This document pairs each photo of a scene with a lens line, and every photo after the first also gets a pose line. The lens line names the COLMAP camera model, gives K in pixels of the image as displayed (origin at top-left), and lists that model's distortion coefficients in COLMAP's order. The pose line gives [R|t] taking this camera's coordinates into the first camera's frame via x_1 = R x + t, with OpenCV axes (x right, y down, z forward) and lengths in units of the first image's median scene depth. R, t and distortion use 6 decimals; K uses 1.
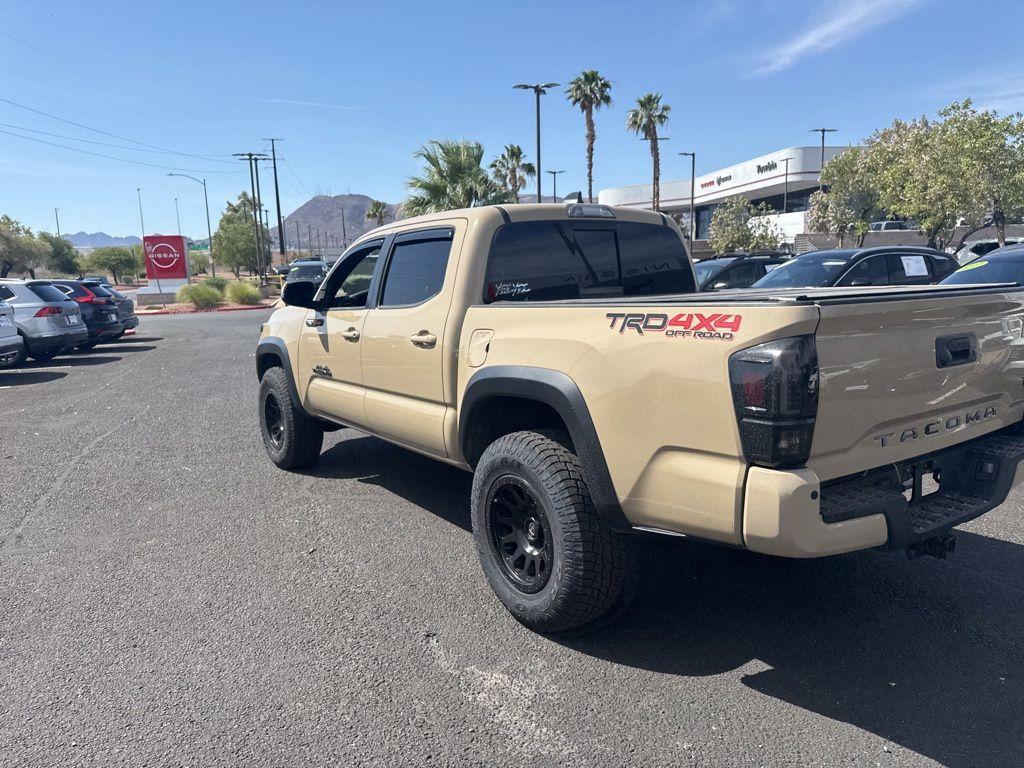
lens RADIAL K [[722.3, 0, 513.5], [0, 722.3, 389.7], [0, 0, 1]] dist [0.043883, -0.047484]
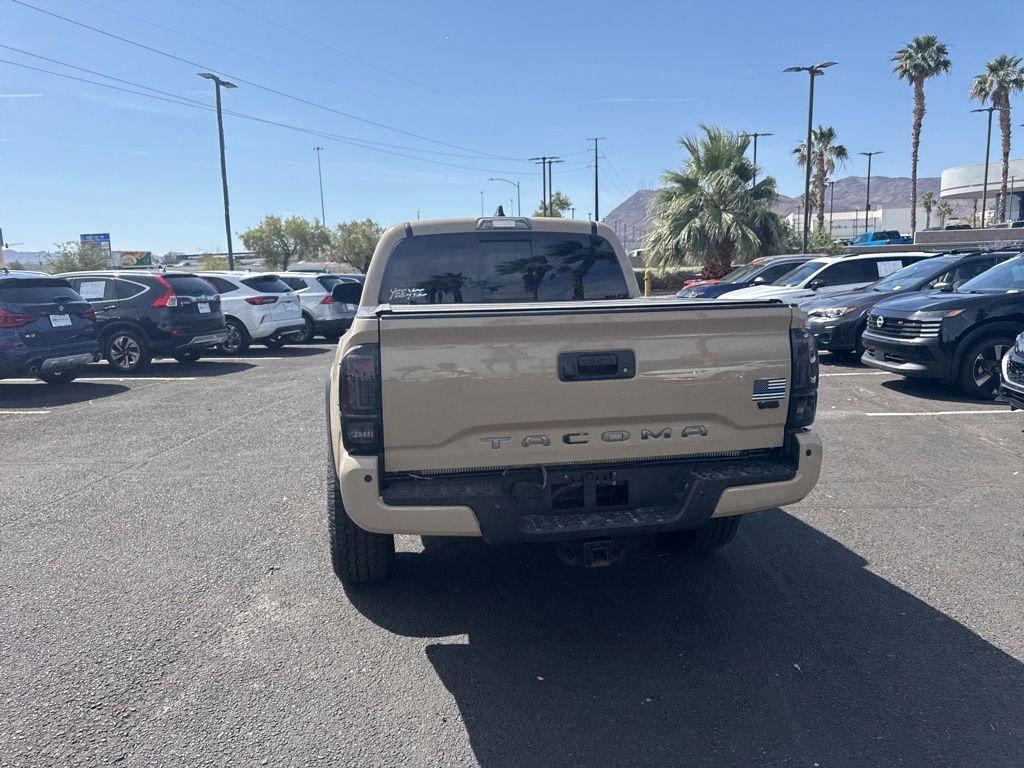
lens RADIAL K [[722.3, 0, 514.6], [0, 722.3, 379.7], [0, 0, 1]] dist [0.043883, -0.047484]
pose [[0.911641, 0.066250, -0.405612, 0.464211], [-0.067479, 0.997657, 0.011288, -0.019126], [0.405410, 0.017079, 0.913976, 0.007481]]
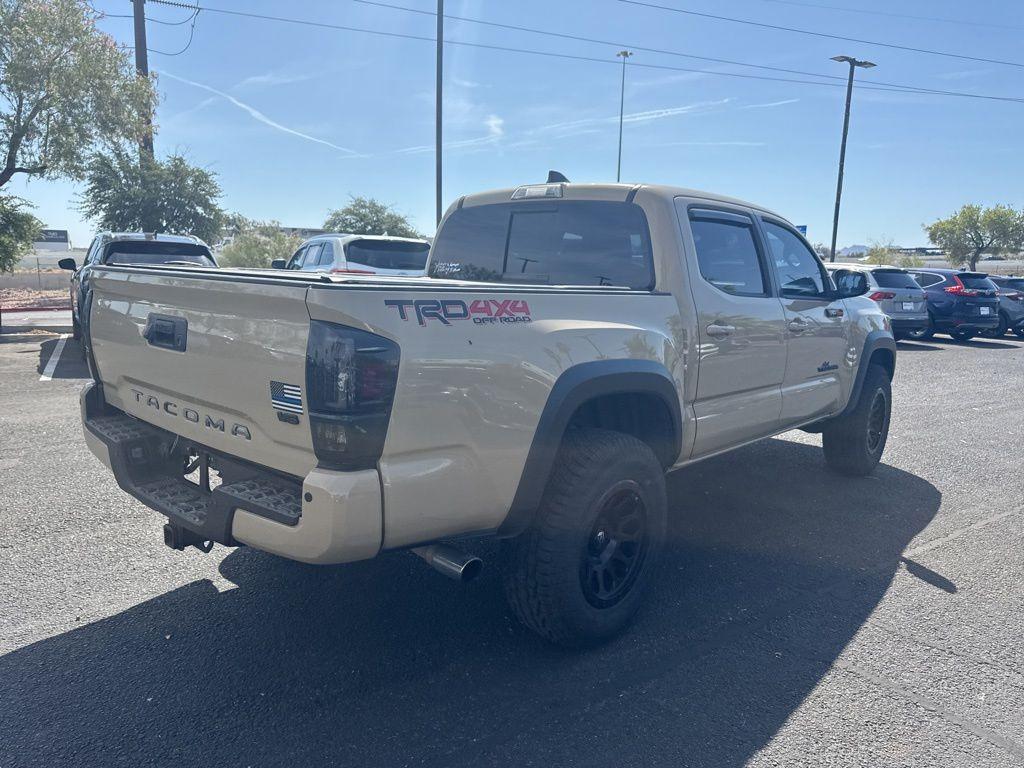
lens RADIAL K [[722.3, 0, 517.6], [0, 722.3, 387.7], [0, 0, 1]] dist [0.043883, -0.047484]
pose [[0.246294, 0.196880, -0.948987, 0.832869], [-0.190182, 0.969932, 0.151867, -0.109932], [0.950353, 0.143076, 0.276332, 0.598683]]
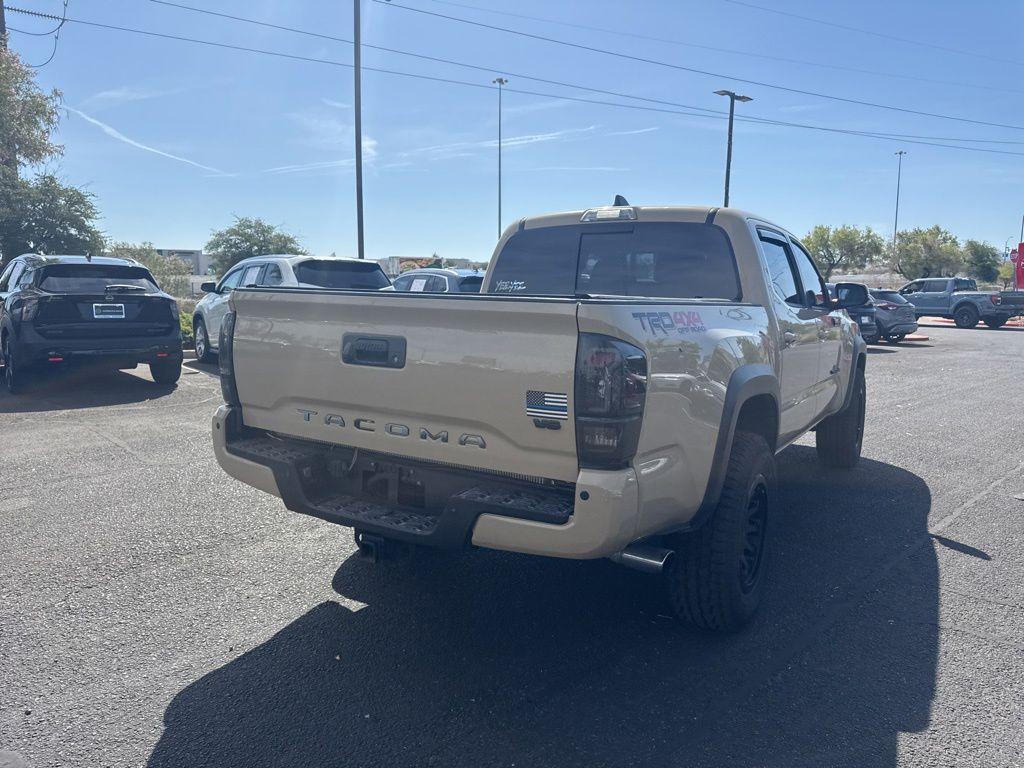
lens RADIAL K [[722.3, 0, 517.7], [0, 722.3, 375.1], [0, 0, 1]] dist [0.043883, -0.047484]
pose [[0.401515, 0.144421, -0.904394, 0.800441], [-0.171932, 0.981818, 0.080454, -0.068219], [0.899569, 0.123191, 0.419045, 0.388929]]
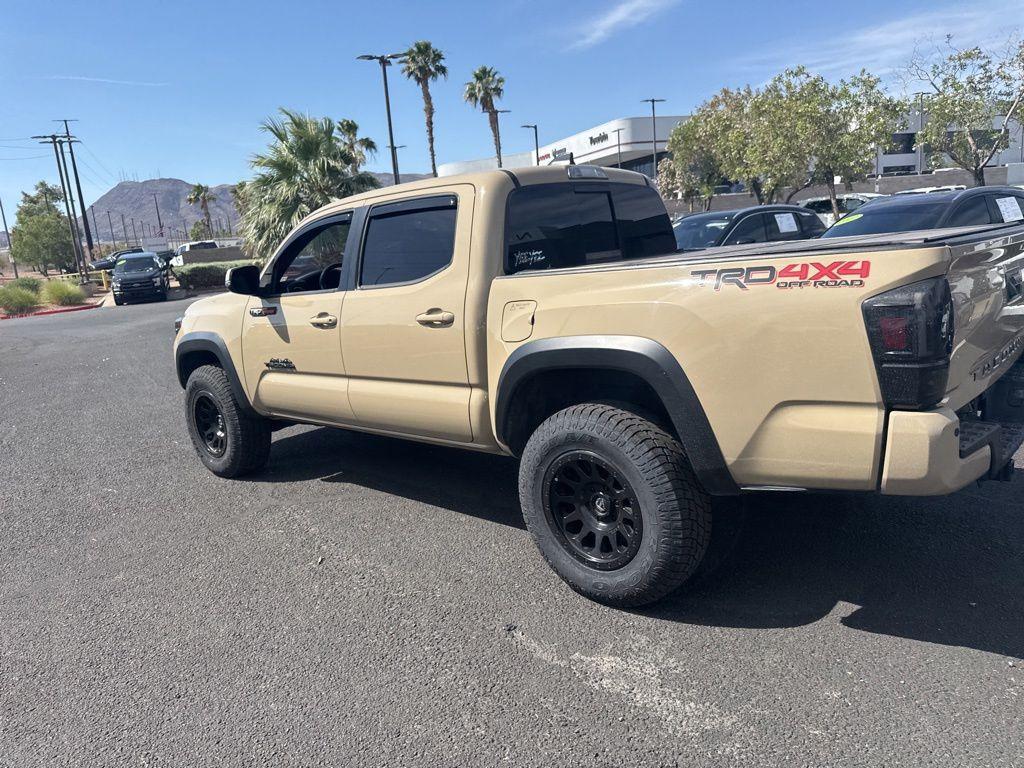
lens RADIAL K [[722.3, 0, 515.2], [0, 722.3, 393.9], [0, 0, 1]] dist [0.043883, -0.047484]
pose [[0.974908, -0.095231, 0.201210, -0.165708], [0.088035, 0.995126, 0.044434, -0.003814], [-0.204460, -0.025606, 0.978540, 0.054093]]
